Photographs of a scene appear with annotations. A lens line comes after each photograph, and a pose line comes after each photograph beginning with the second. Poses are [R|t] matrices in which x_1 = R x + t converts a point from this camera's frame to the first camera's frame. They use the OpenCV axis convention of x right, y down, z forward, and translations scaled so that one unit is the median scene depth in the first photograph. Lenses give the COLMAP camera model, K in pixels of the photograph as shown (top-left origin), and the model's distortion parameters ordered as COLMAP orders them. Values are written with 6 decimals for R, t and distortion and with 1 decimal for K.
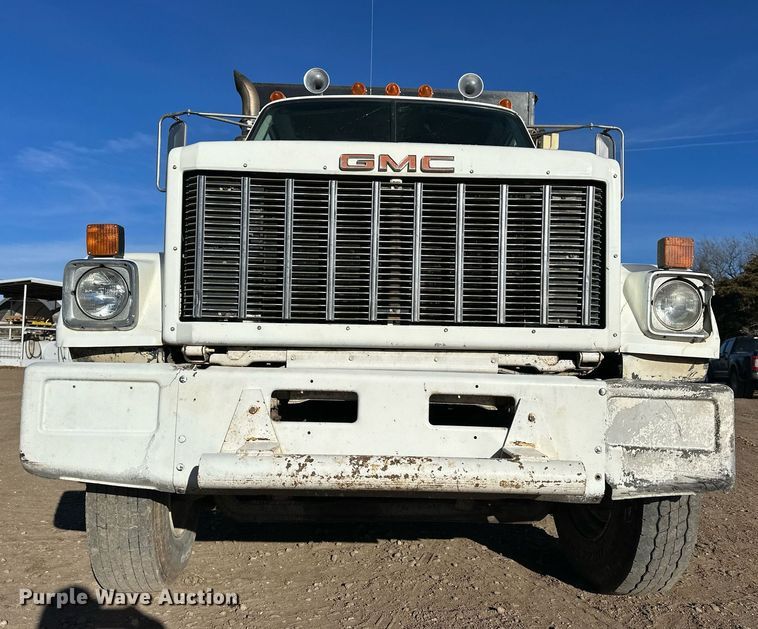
lens RADIAL K [[641.8, 0, 404.1], [0, 641.8, 324.2], [0, 0, 1]] dist [0.159149, -0.289157]
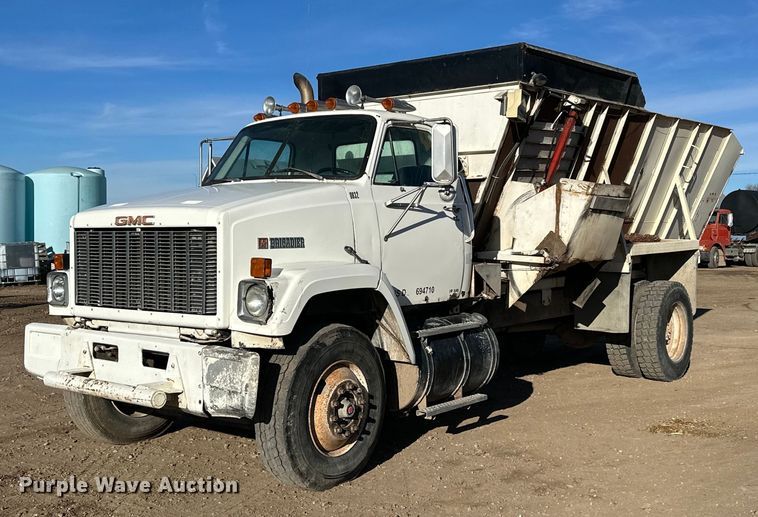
lens RADIAL K [[896.4, 0, 431.4], [0, 896.4, 257.4], [0, 0, 1]] dist [0.101451, 0.009157]
pose [[0.767830, -0.001355, -0.640652, 2.255543], [0.042087, 0.997944, 0.048331, -0.234445], [0.639270, -0.064073, 0.766309, -0.417424]]
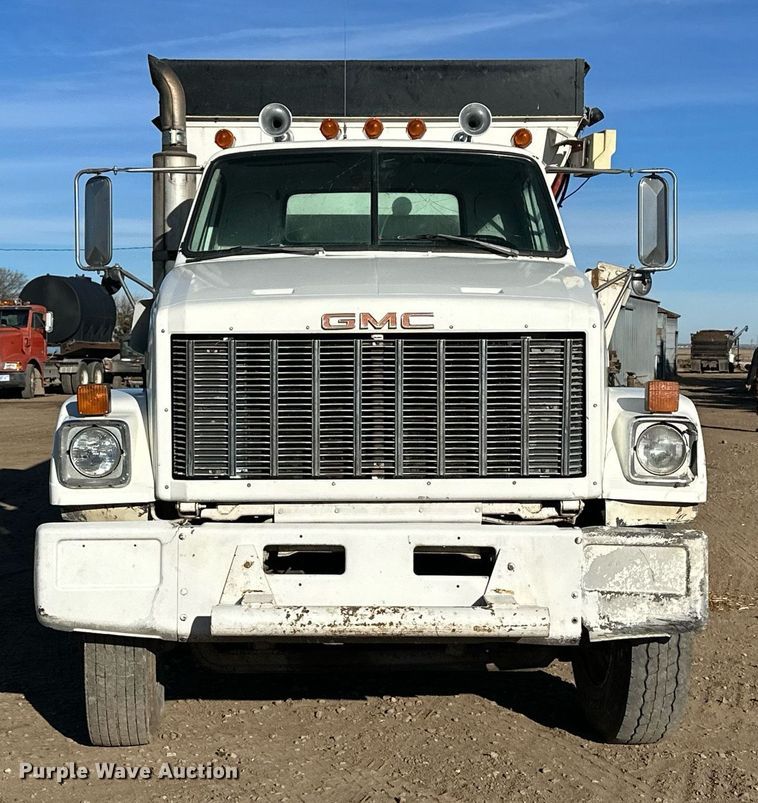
lens RADIAL K [[1455.4, 0, 379.0], [0, 1455.4, 401.5], [0, 0, 1]] dist [0.152648, 0.250458]
pose [[0.999429, -0.019514, -0.027597, 0.051838], [0.021757, 0.996276, 0.083426, -0.314833], [0.025866, -0.083979, 0.996132, -1.302208]]
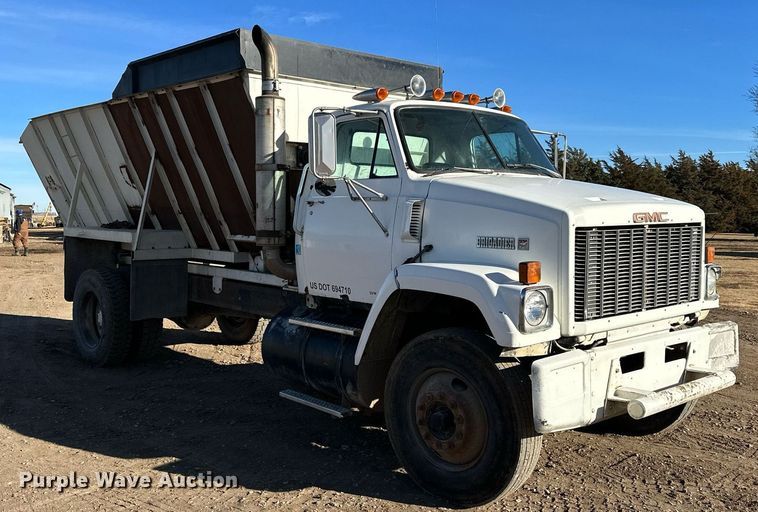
lens RADIAL K [[737.6, 0, 379.0], [0, 737.6, 256.0], [0, 0, 1]] dist [0.009379, 0.005562]
pose [[0.766338, -0.060950, 0.639540, -1.846195], [-0.008900, 0.994387, 0.105433, -0.349058], [-0.642376, -0.086490, 0.761493, -0.048176]]
